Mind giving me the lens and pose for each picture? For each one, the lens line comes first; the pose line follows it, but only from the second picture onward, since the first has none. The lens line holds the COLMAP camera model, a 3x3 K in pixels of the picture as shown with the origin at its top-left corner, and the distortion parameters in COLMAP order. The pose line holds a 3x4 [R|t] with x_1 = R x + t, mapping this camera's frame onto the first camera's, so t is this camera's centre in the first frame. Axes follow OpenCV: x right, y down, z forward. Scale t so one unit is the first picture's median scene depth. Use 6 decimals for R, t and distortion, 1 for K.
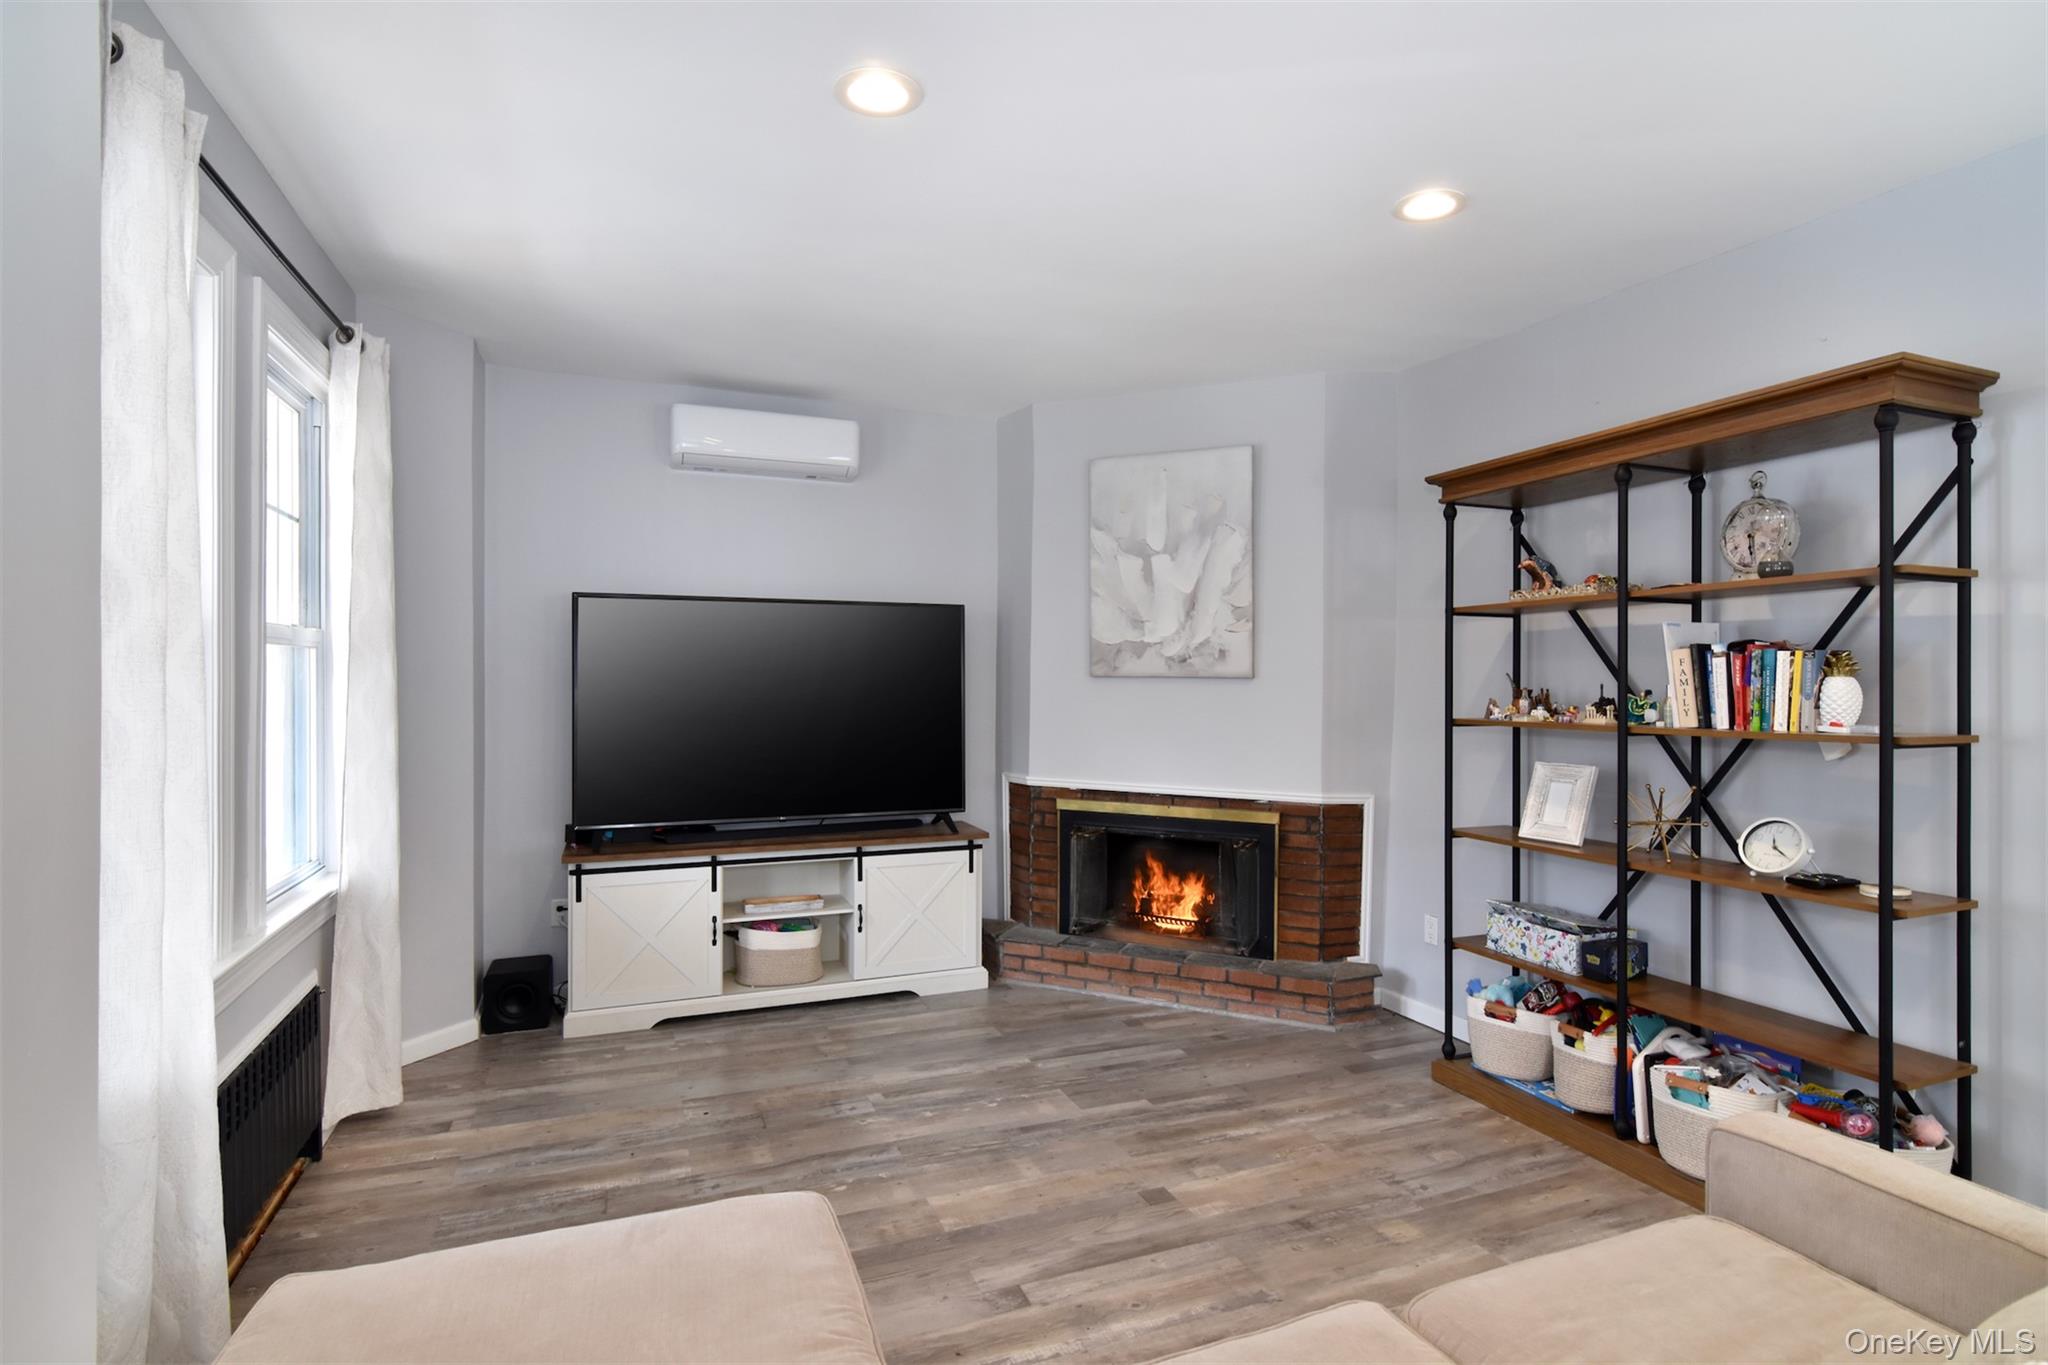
lens RADIAL K [[1016.3, 0, 1024.0], [0, 1016.3, 669.9], [0, 0, 1]] dist [-0.018789, -0.000871]
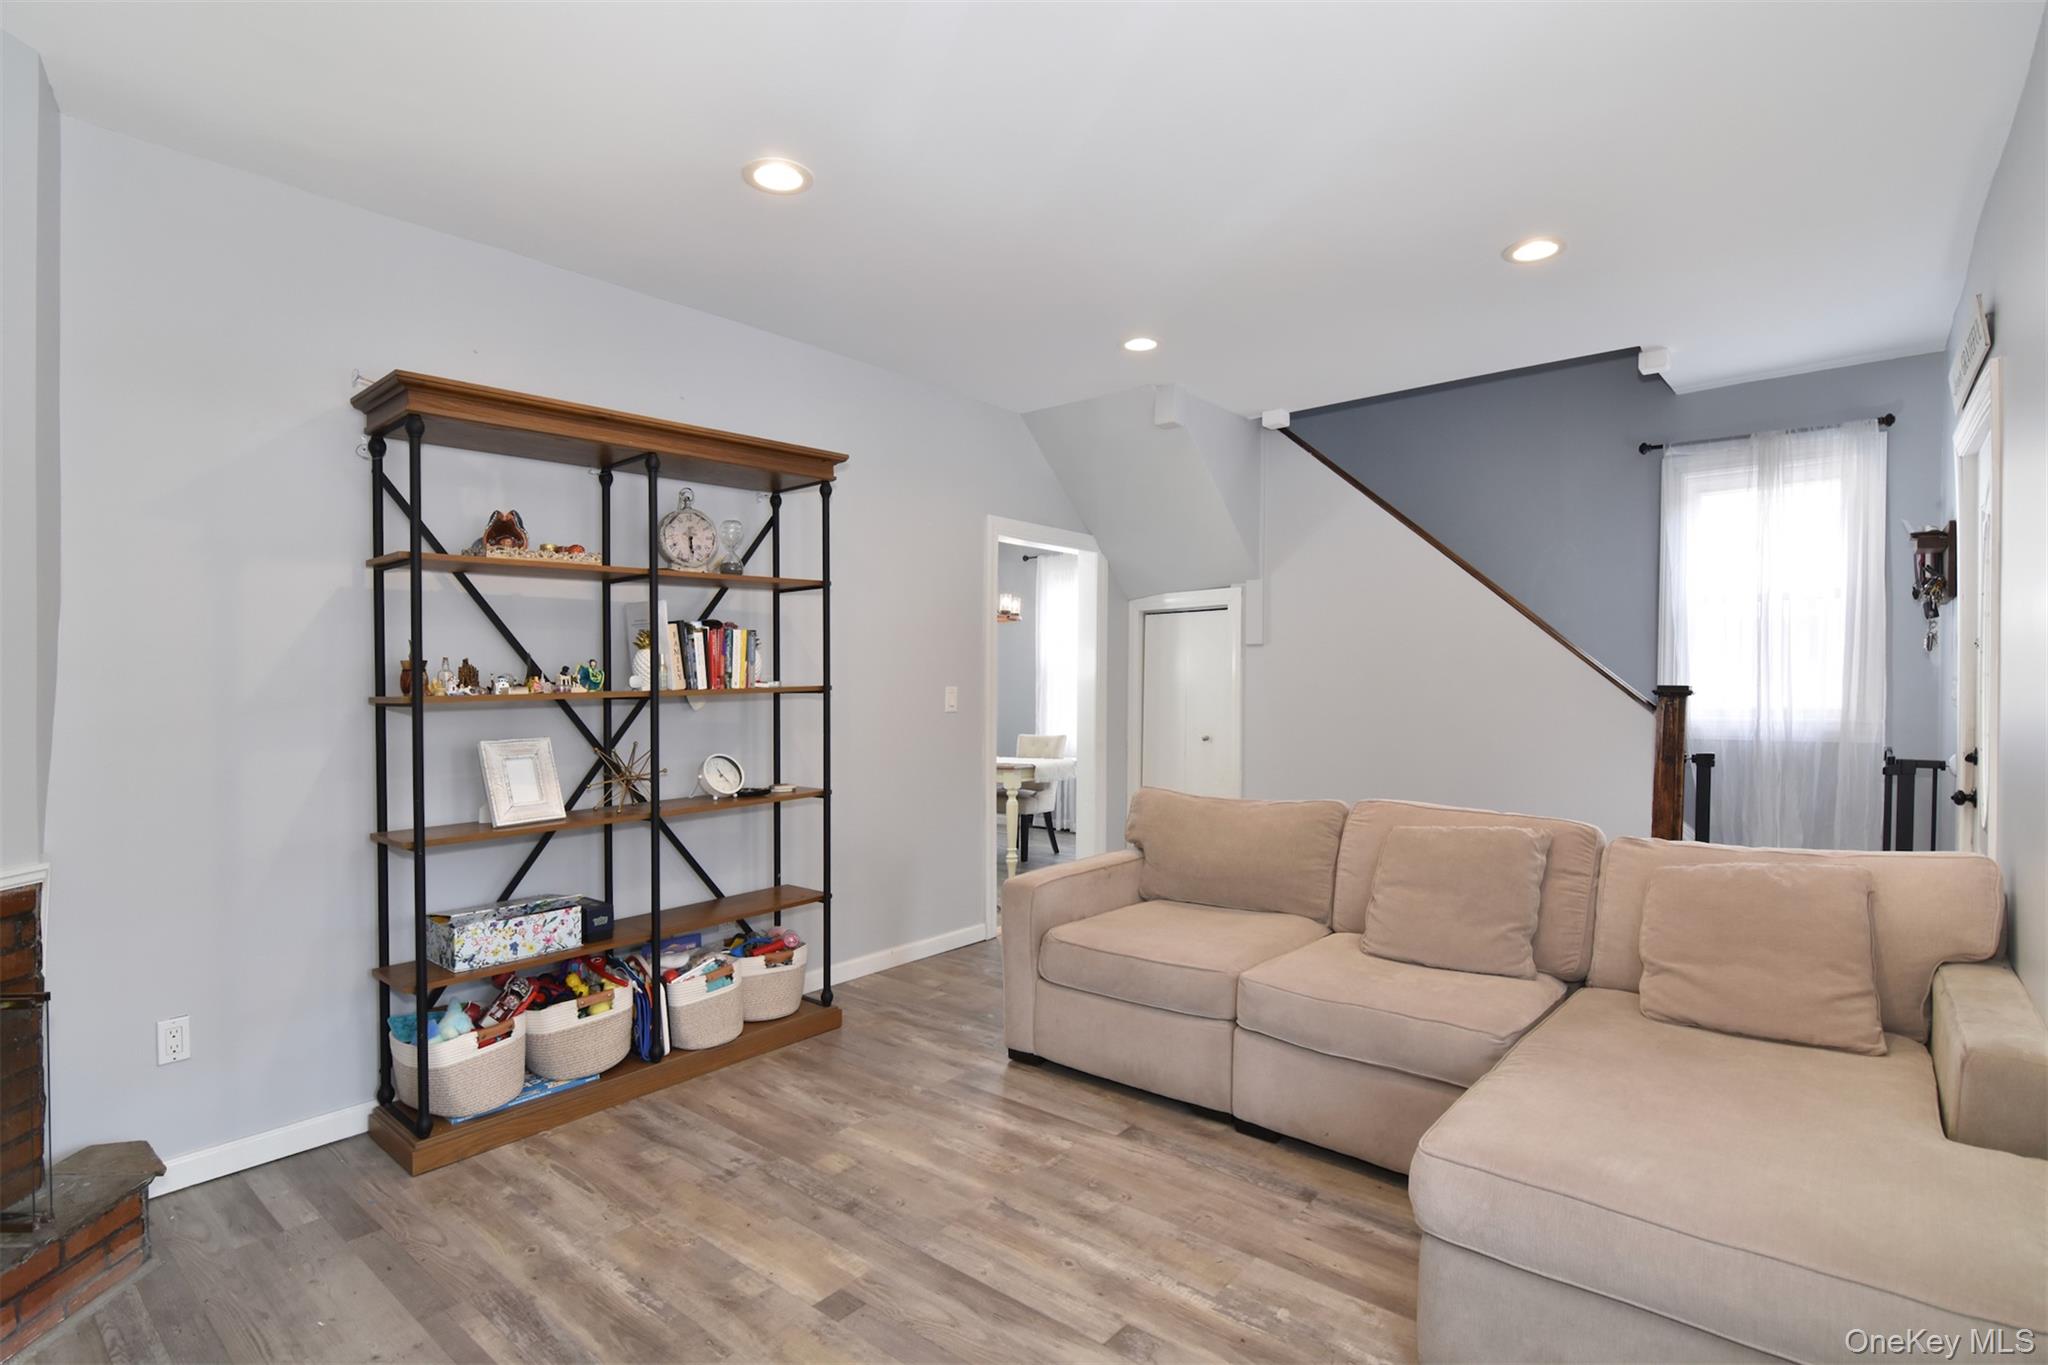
lens RADIAL K [[996.1, 0, 1018.9], [0, 996.1, 698.3], [0, 0, 1]] dist [-0.003414, -0.000528]
pose [[-0.466237, -0.018910, 0.884458, -0.581485], [0.001032, 0.999759, 0.021919, 0.042094], [-0.884659, 0.011132, -0.466105, 1.203413]]
